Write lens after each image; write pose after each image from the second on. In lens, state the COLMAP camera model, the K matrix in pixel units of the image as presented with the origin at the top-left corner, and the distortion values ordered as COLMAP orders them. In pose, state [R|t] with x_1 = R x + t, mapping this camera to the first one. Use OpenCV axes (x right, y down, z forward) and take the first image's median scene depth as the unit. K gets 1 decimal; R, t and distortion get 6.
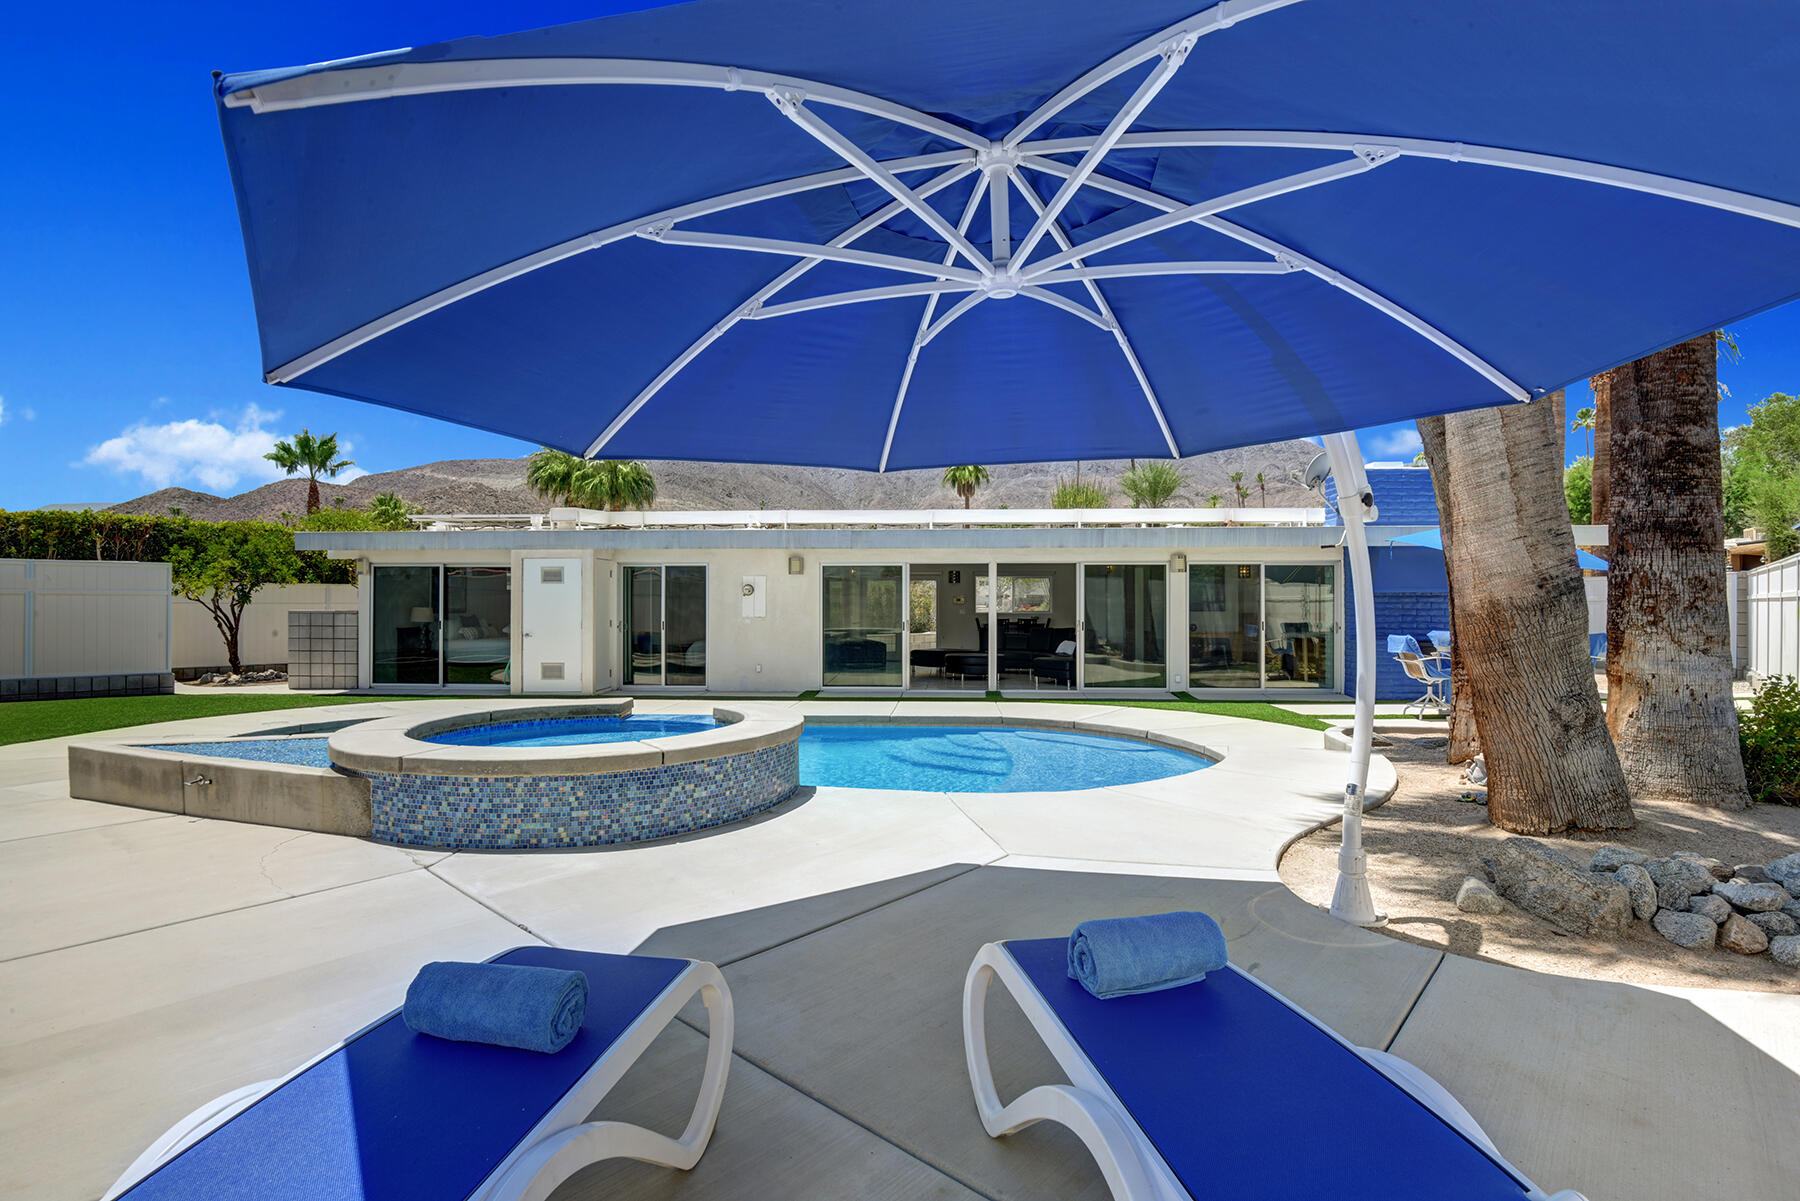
lens RADIAL K [[903.9, 0, 914.8], [0, 903.9, 604.8], [0, 0, 1]] dist [-0.014345, -0.016324]
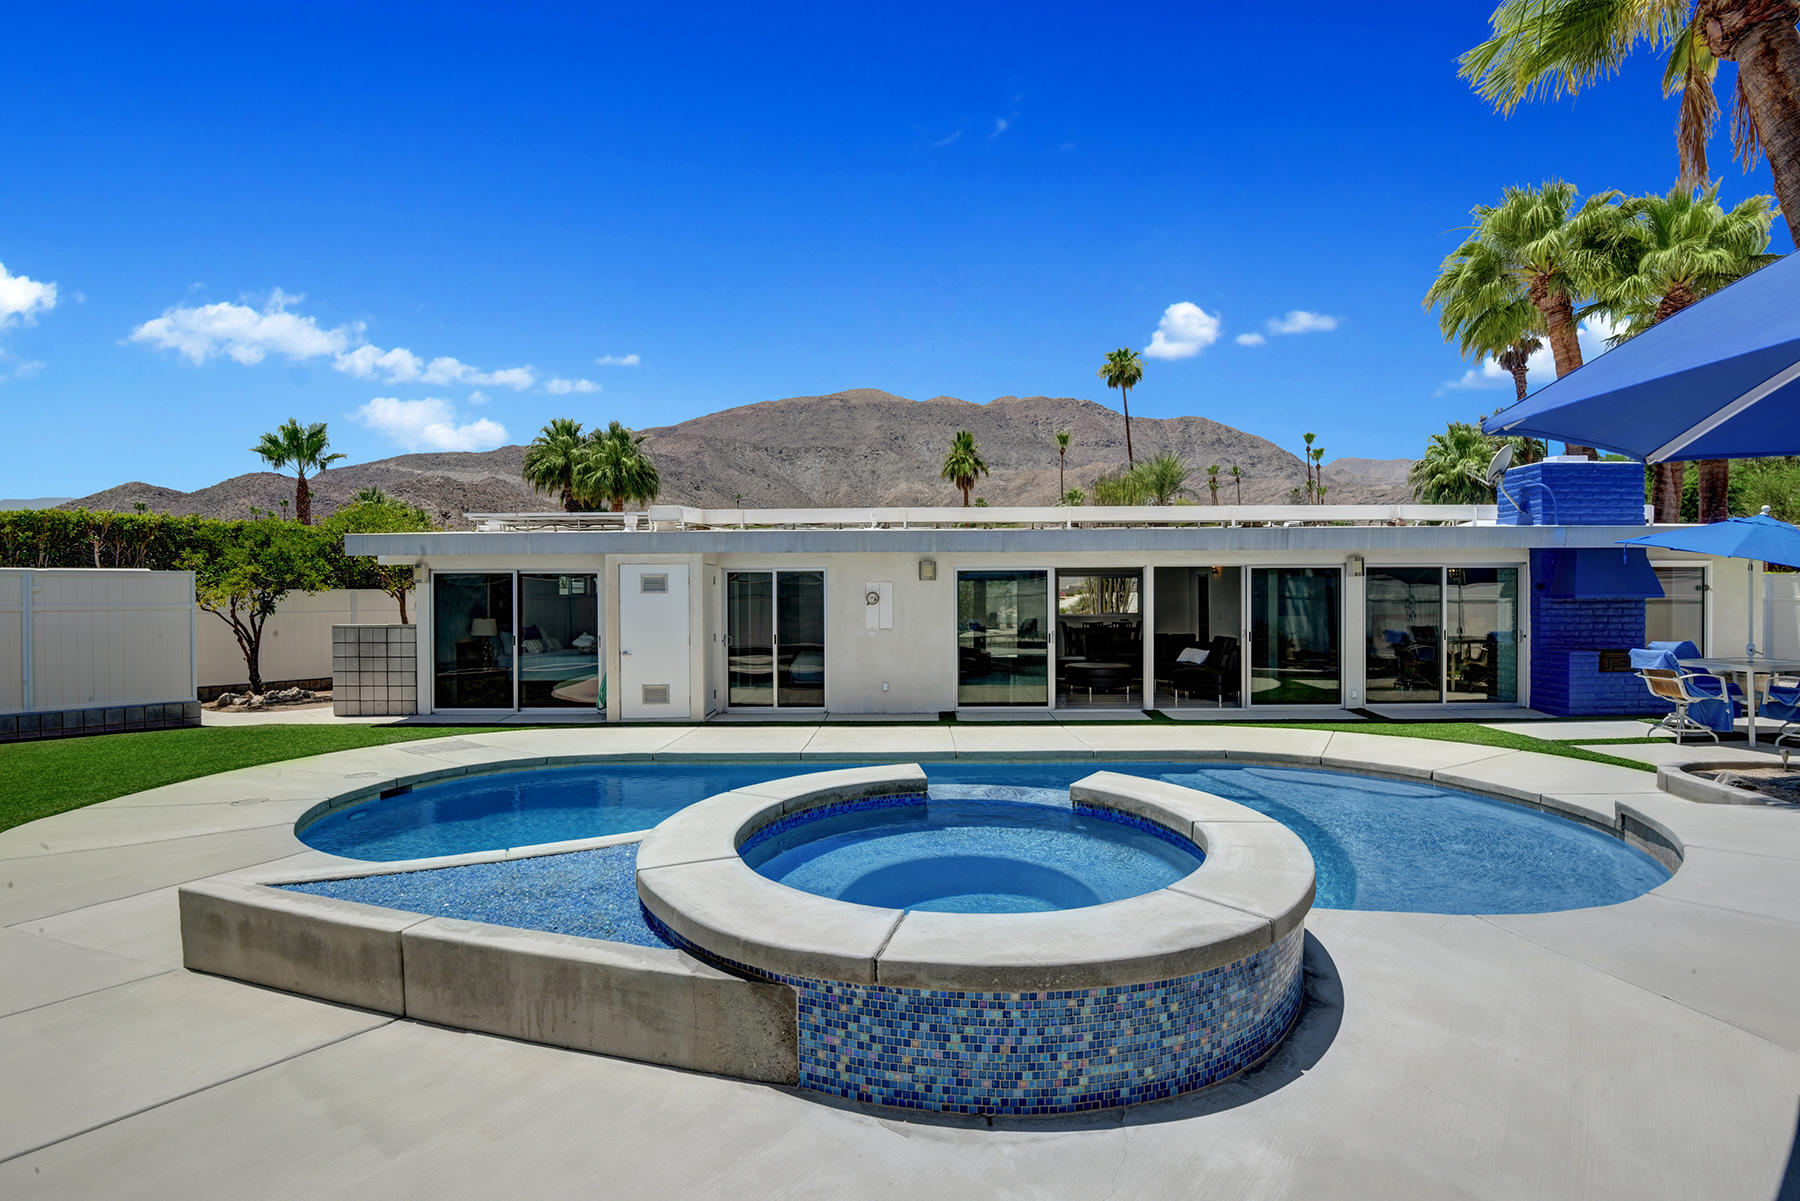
lens RADIAL K [[853.1, 0, 878.2], [0, 853.1, 597.9], [0, 0, 1]] dist [-0.019931, -0.004162]
pose [[0.999063, -0.006522, 0.042795, -0.218859], [0.006188, 0.999949, 0.007949, -0.023960], [-0.042844, -0.007677, 0.999052, 0.170080]]
